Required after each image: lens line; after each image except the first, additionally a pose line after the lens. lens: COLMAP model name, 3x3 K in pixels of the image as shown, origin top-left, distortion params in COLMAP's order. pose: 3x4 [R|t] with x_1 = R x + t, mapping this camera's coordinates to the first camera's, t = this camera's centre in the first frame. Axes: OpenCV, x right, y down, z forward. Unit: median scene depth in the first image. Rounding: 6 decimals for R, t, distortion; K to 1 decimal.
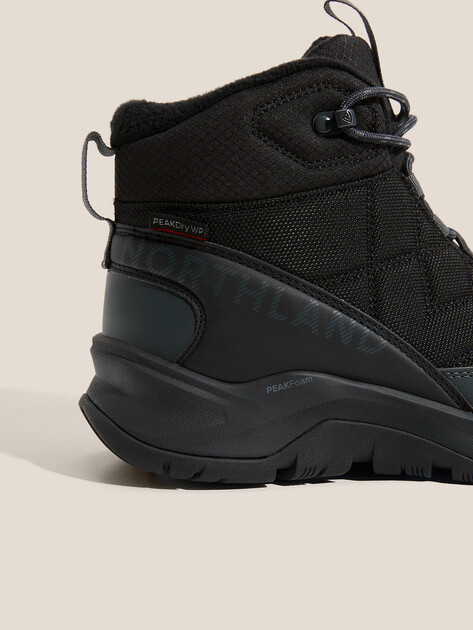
lens RADIAL K [[883.1, 0, 235.5], [0, 883.1, 315.4], [0, 0, 1]] dist [-0.138653, 0.000000]
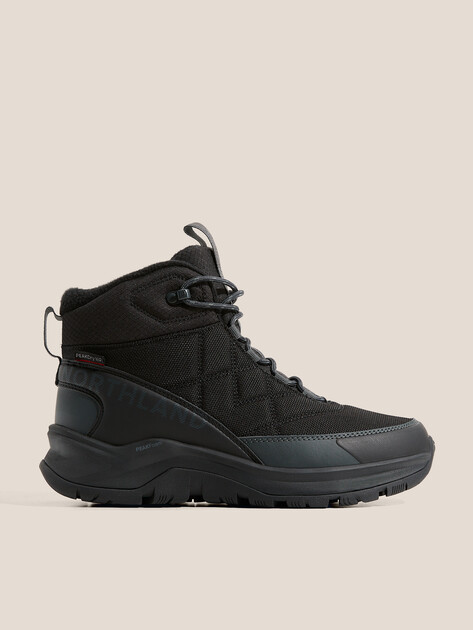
lens RADIAL K [[883.1, 0, 237.5], [0, 883.1, 315.4], [0, 0, 1]] dist [-0.138653, 0.000000]
pose [[0.995035, -0.029410, -0.095085, 0.396694], [0.010051, 0.980155, -0.197978, 0.166365], [0.099021, 0.196040, 0.975584, -0.703052]]
